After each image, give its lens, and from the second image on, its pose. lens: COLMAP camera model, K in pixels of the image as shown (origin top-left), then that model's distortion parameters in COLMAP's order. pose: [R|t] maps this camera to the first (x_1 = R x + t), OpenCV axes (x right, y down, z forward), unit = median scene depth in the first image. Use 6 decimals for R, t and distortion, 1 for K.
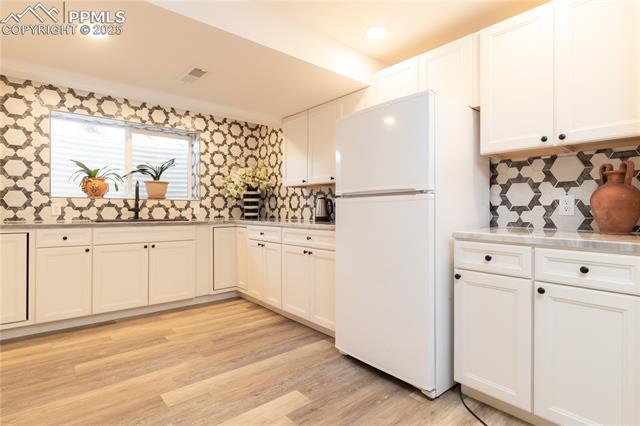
lens RADIAL K [[320.9, 0, 320.4], [0, 320.9, 210.3], [0, 0, 1]] dist [-0.003141, 0.000239]
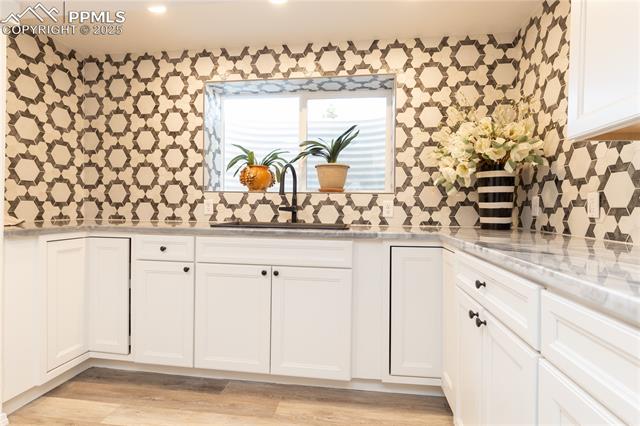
lens RADIAL K [[320.9, 0, 321.7], [0, 320.9, 210.5], [0, 0, 1]] dist [-0.003141, 0.000239]
pose [[0.669305, 0.012746, -0.742879, -0.040072], [-0.011801, 0.999909, 0.006523, -0.002384], [0.742894, 0.004401, 0.669394, 0.546010]]
